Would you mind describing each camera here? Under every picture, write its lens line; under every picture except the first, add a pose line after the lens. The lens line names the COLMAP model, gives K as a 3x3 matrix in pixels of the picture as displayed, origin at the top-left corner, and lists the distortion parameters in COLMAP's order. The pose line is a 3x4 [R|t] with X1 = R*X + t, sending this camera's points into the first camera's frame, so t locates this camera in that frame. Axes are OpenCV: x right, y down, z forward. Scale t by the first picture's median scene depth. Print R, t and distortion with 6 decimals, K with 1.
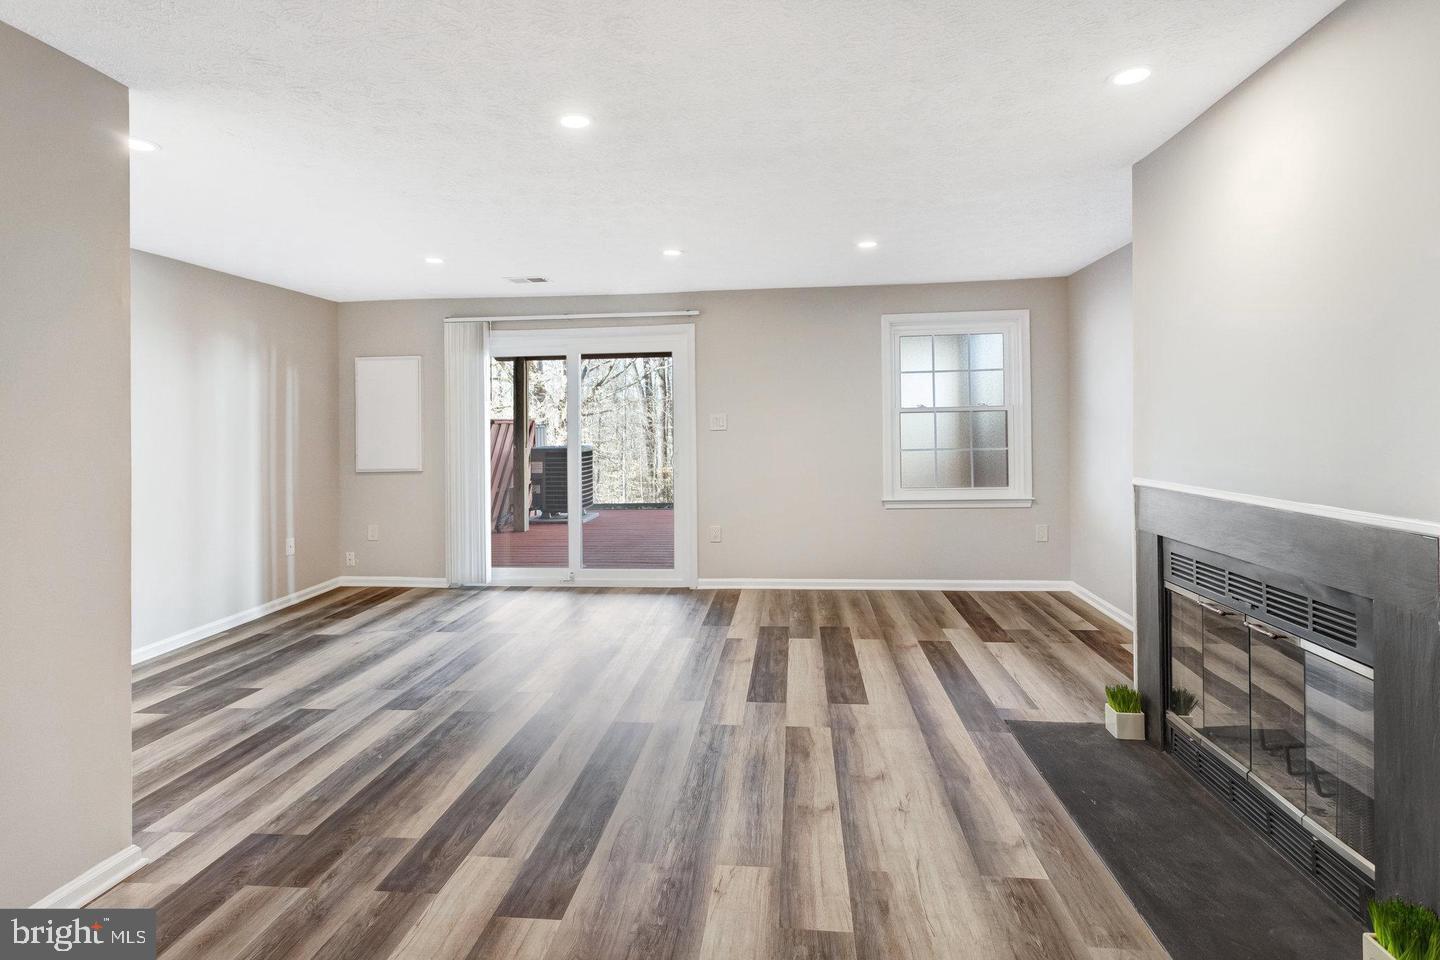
lens RADIAL K [[722.4, 0, 701.9], [0, 722.4, 442.8], [0, 0, 1]] dist [0.000329, 0.001286]
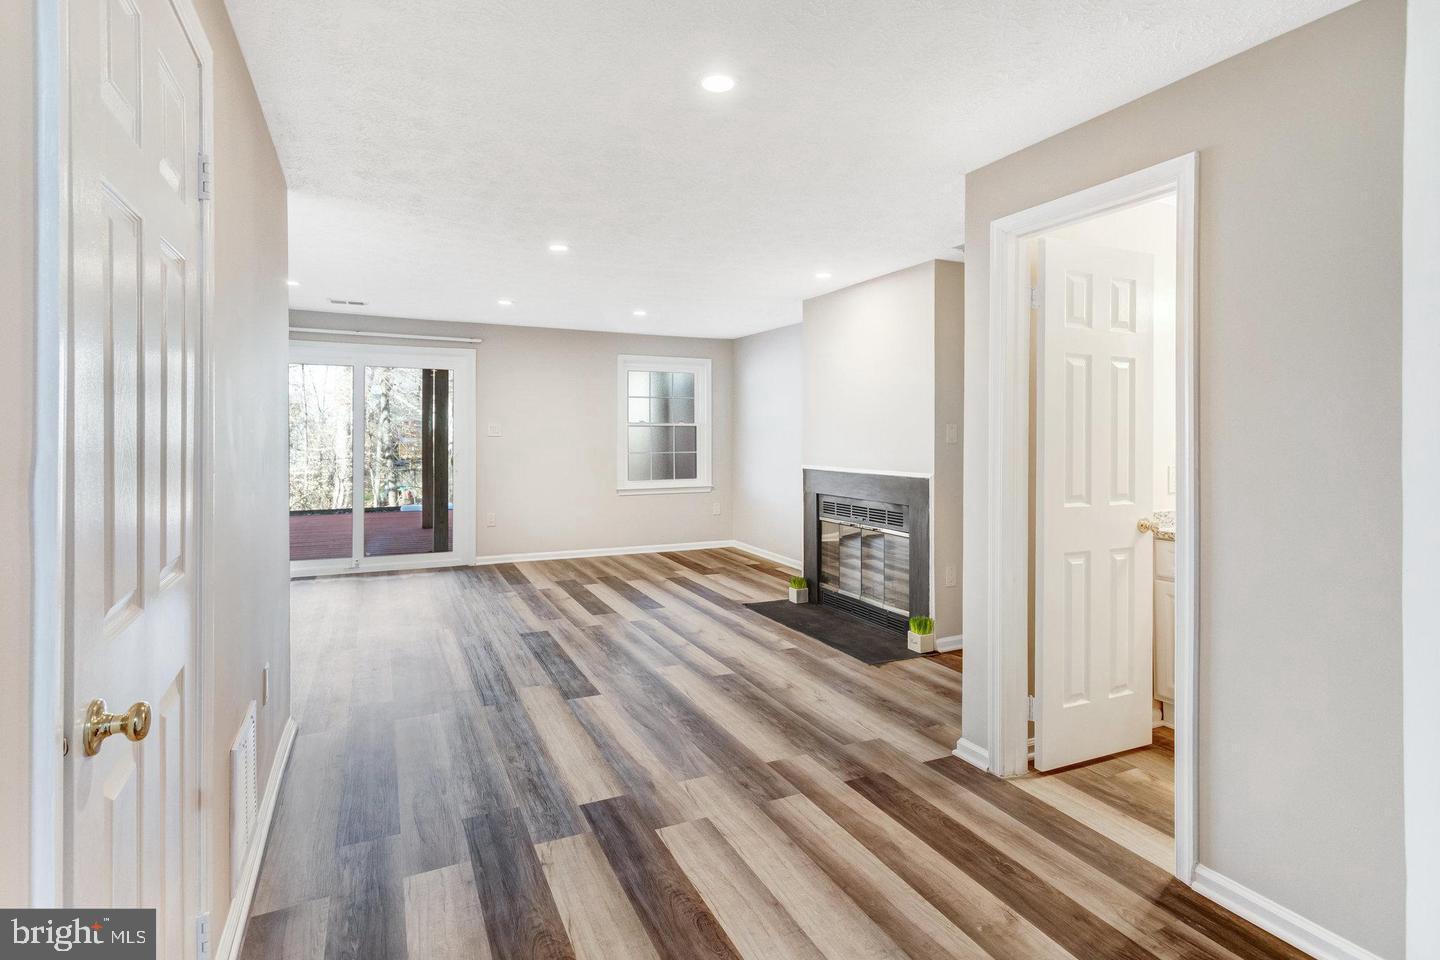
lens RADIAL K [[722.4, 0, 701.9], [0, 722.4, 442.8], [0, 0, 1]] dist [0.000329, 0.001286]
pose [[0.854757, 0.012179, 0.518885, -0.663388], [-0.005065, 0.999873, -0.015124, 0.022683], [-0.519003, 0.010299, 0.854710, -0.520346]]
